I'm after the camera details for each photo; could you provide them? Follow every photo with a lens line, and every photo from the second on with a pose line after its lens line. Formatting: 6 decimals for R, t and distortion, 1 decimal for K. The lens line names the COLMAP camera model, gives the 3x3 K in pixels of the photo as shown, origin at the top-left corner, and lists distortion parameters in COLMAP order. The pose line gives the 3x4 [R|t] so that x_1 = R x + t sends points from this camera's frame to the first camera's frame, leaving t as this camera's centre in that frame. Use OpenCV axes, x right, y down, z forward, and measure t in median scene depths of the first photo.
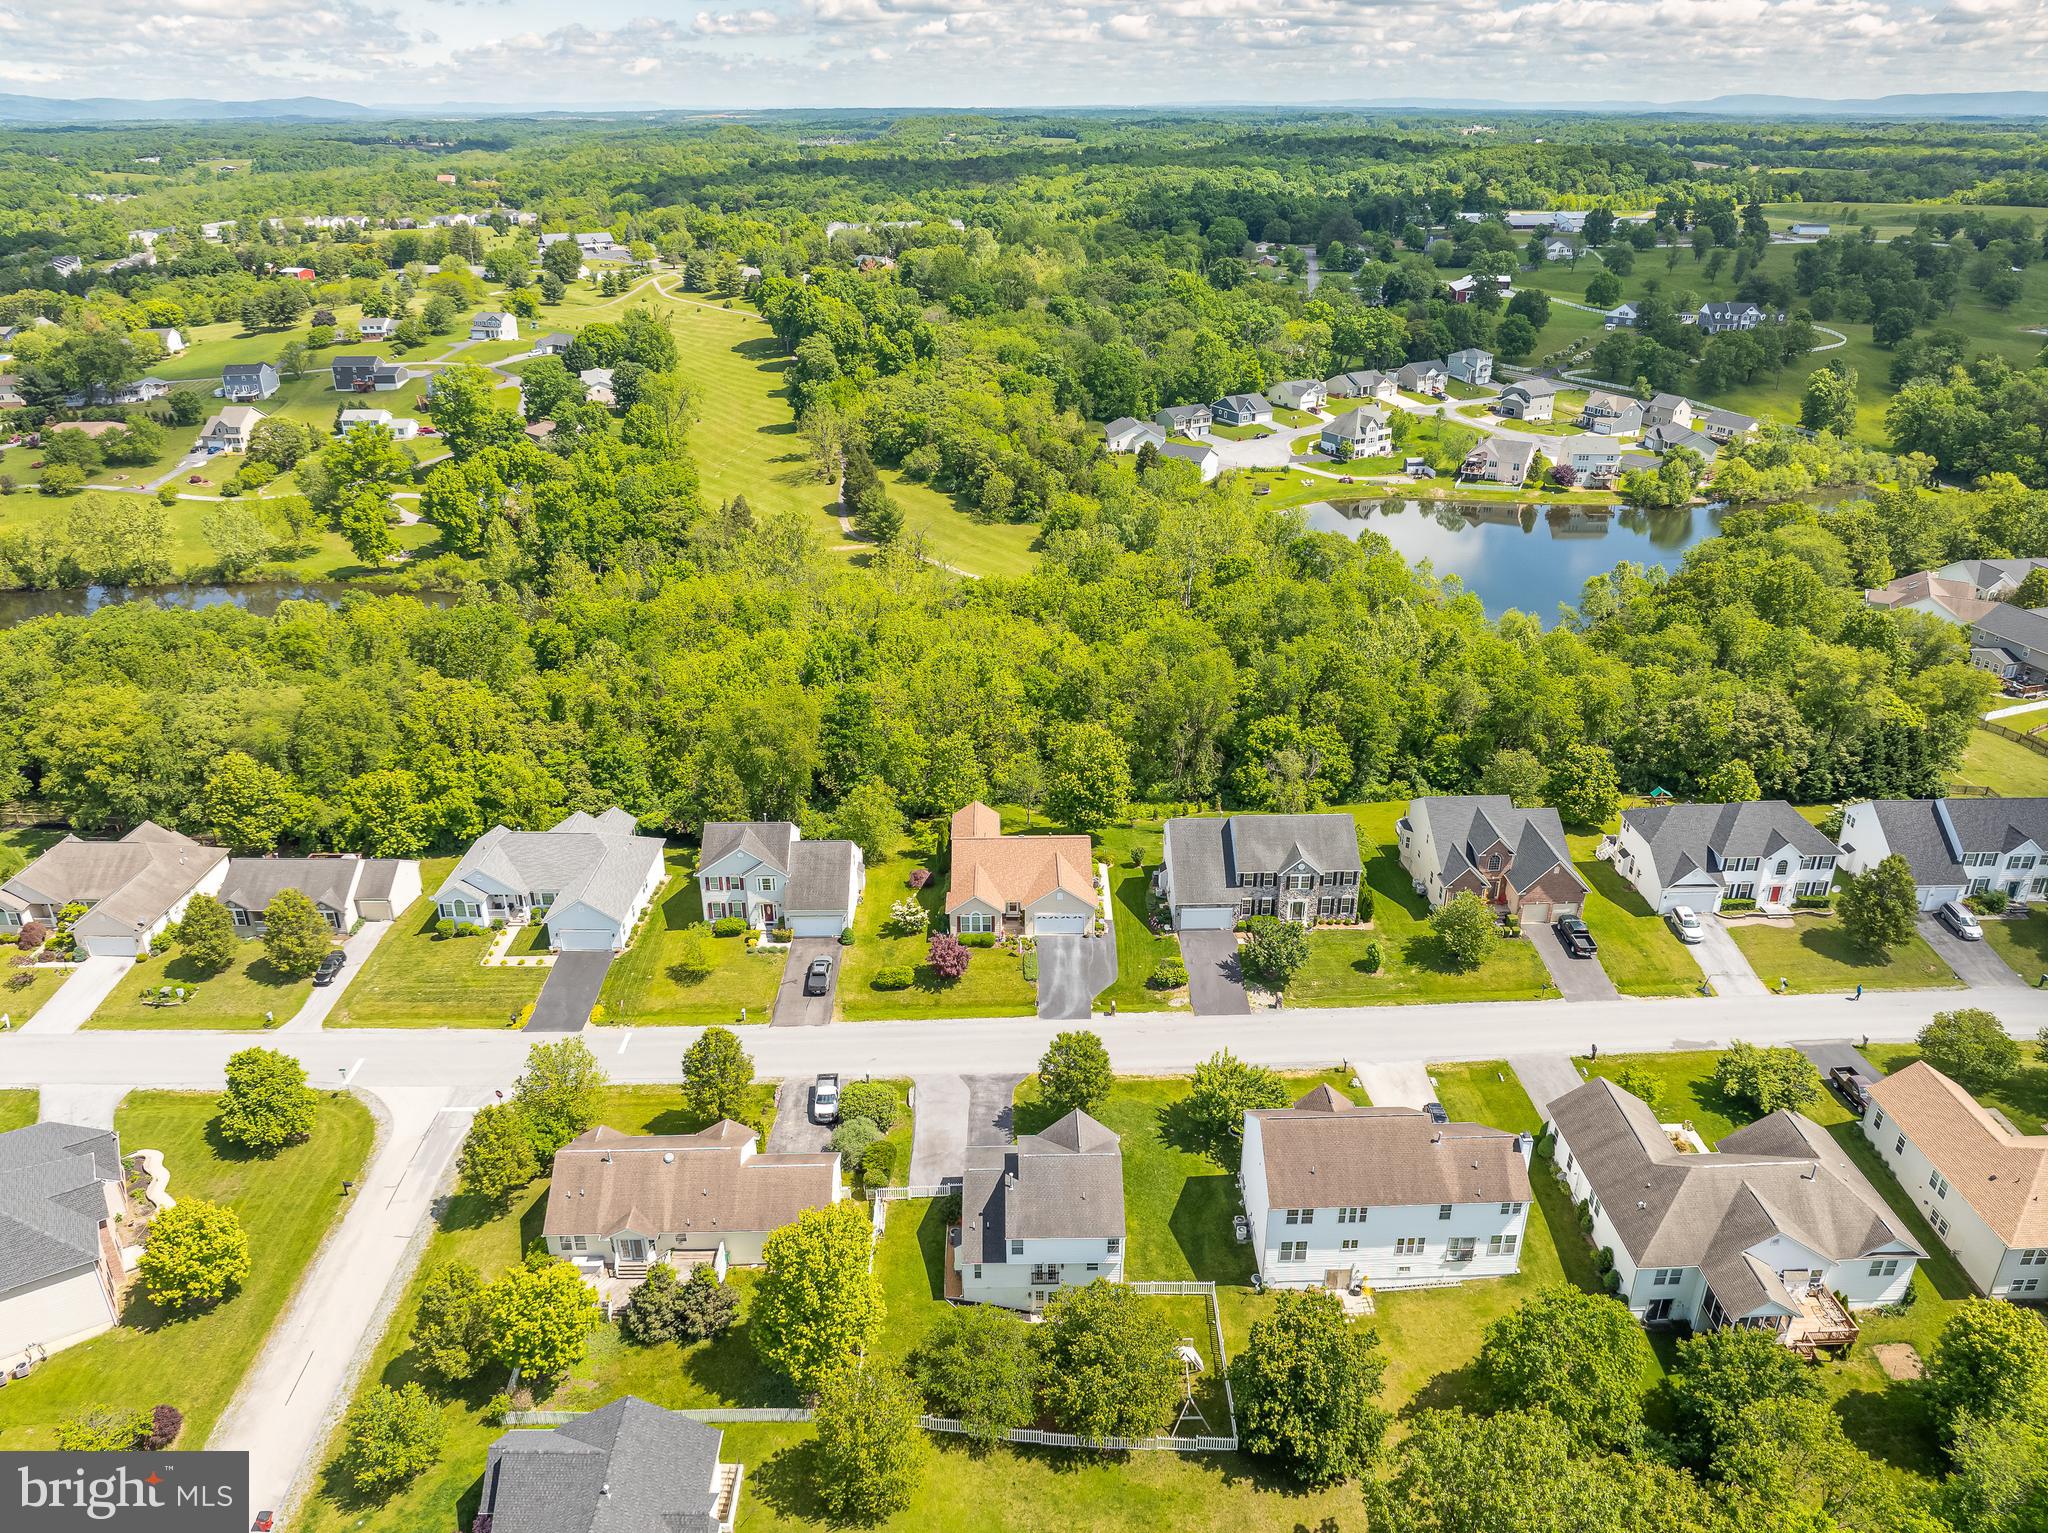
lens RADIAL K [[1439.2, 0, 1024.0], [0, 1439.2, 766.5], [0, 0, 1]] dist [-0.004198, -0.048771]
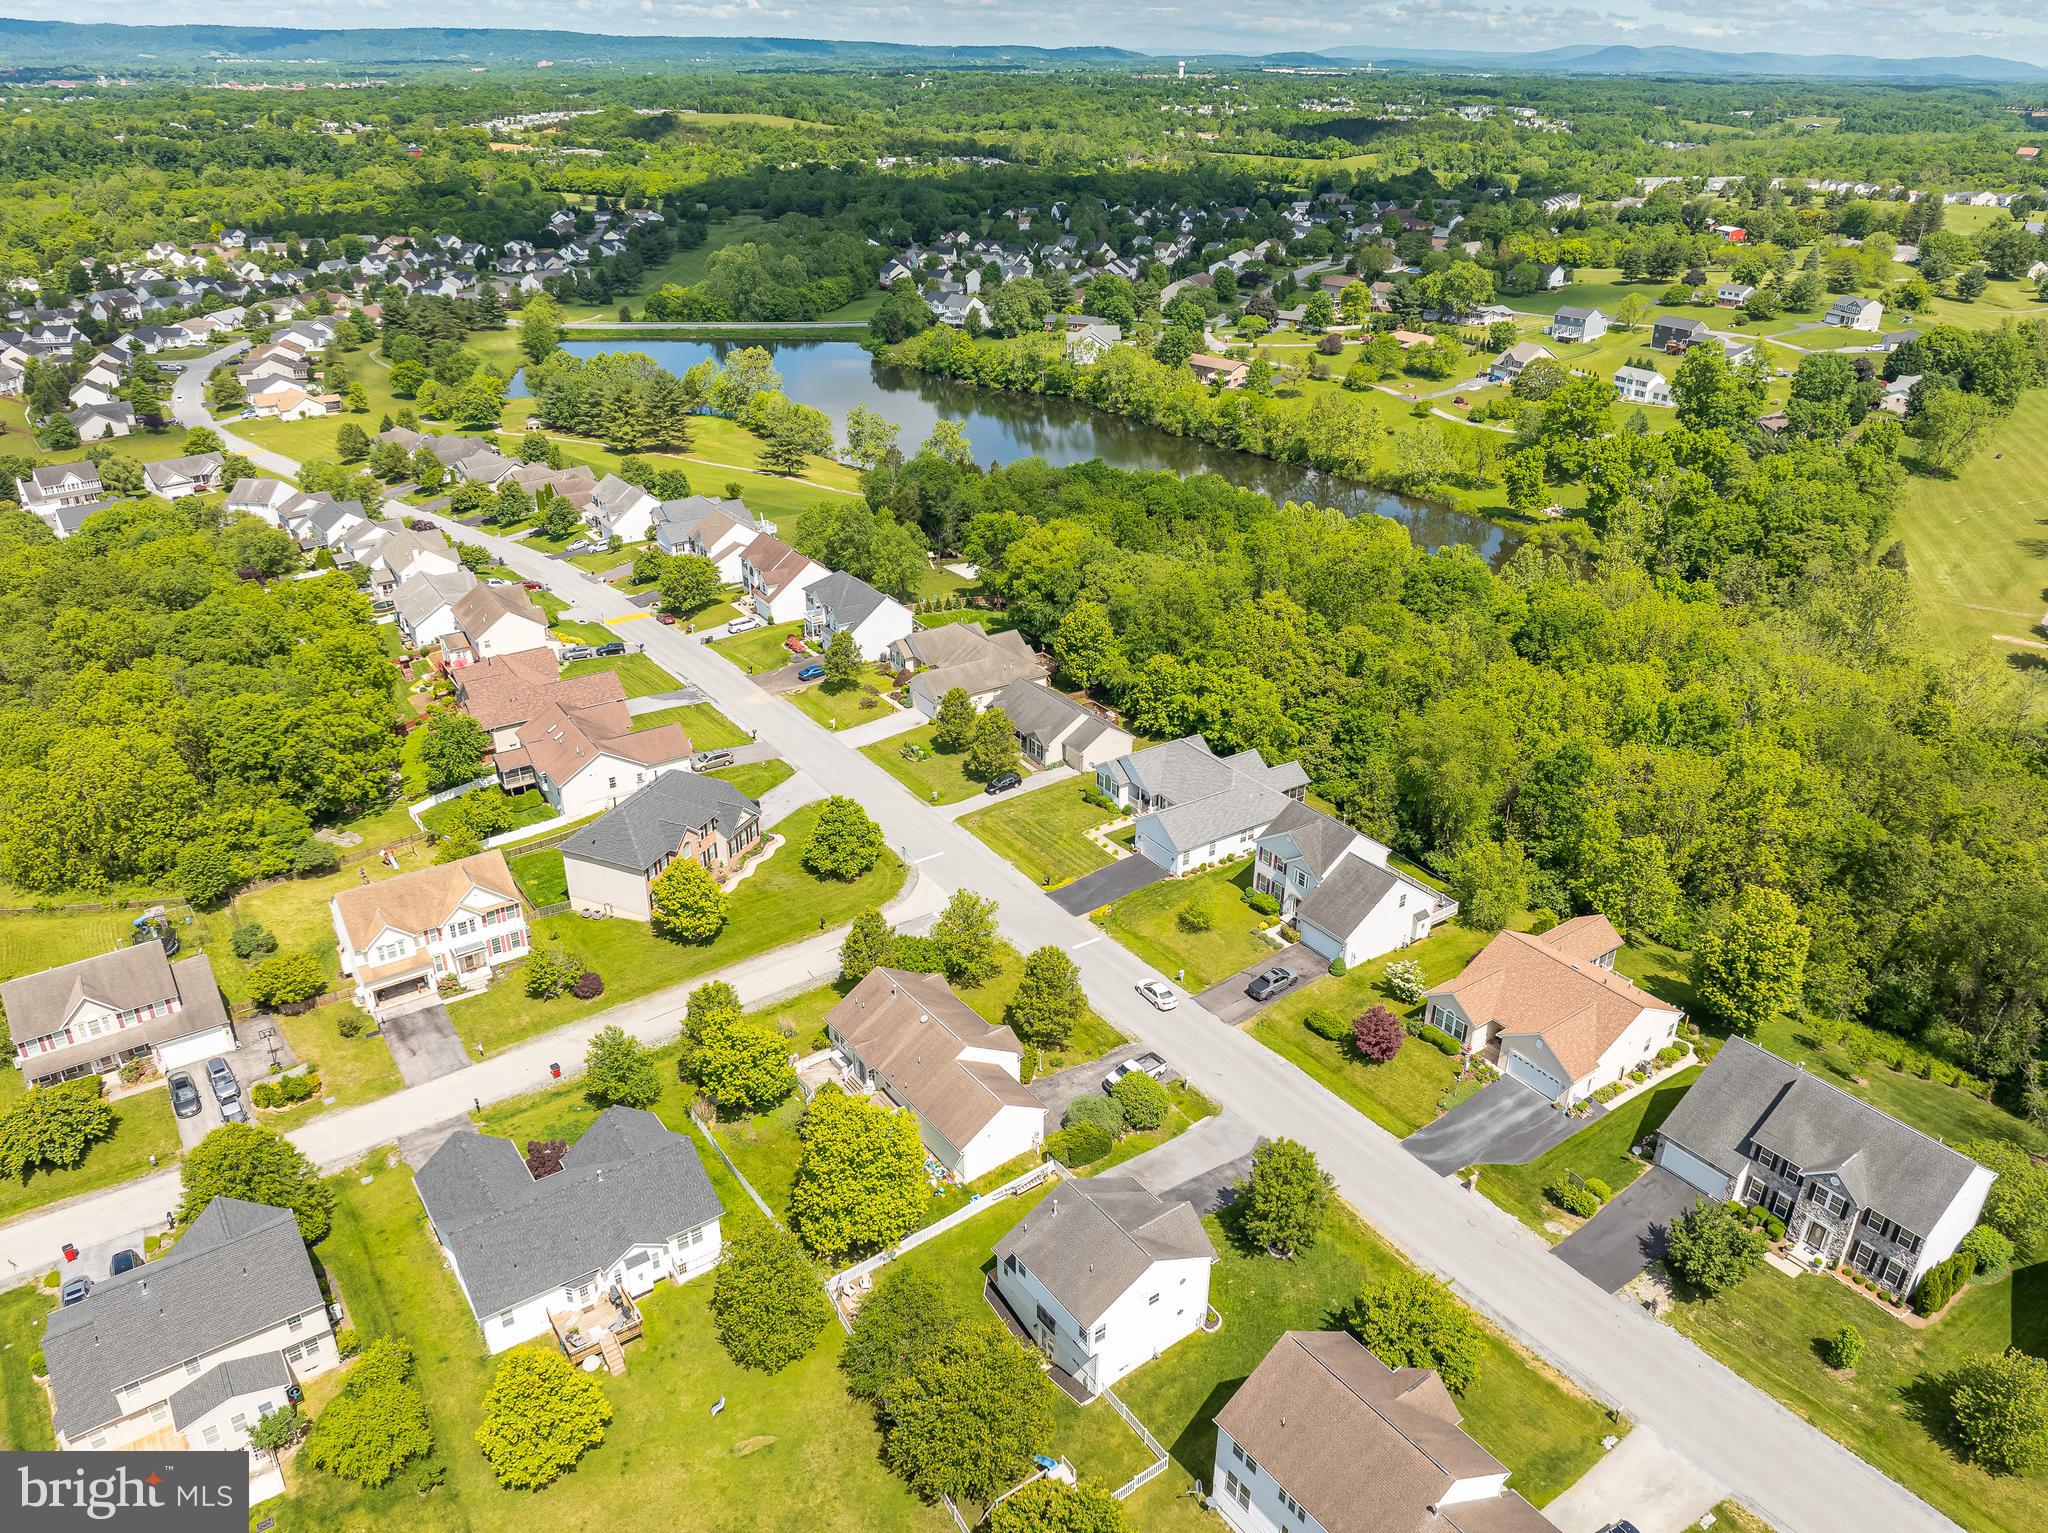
lens RADIAL K [[1431.2, 0, 1024.0], [0, 1431.2, 766.5], [0, 0, 1]] dist [-0.012472, -0.006223]
pose [[0.584469, 0.375894, -0.719096, 0.368775], [-0.357171, 0.914931, 0.187961, -0.100078], [0.728577, 0.146983, 0.669008, 0.211732]]
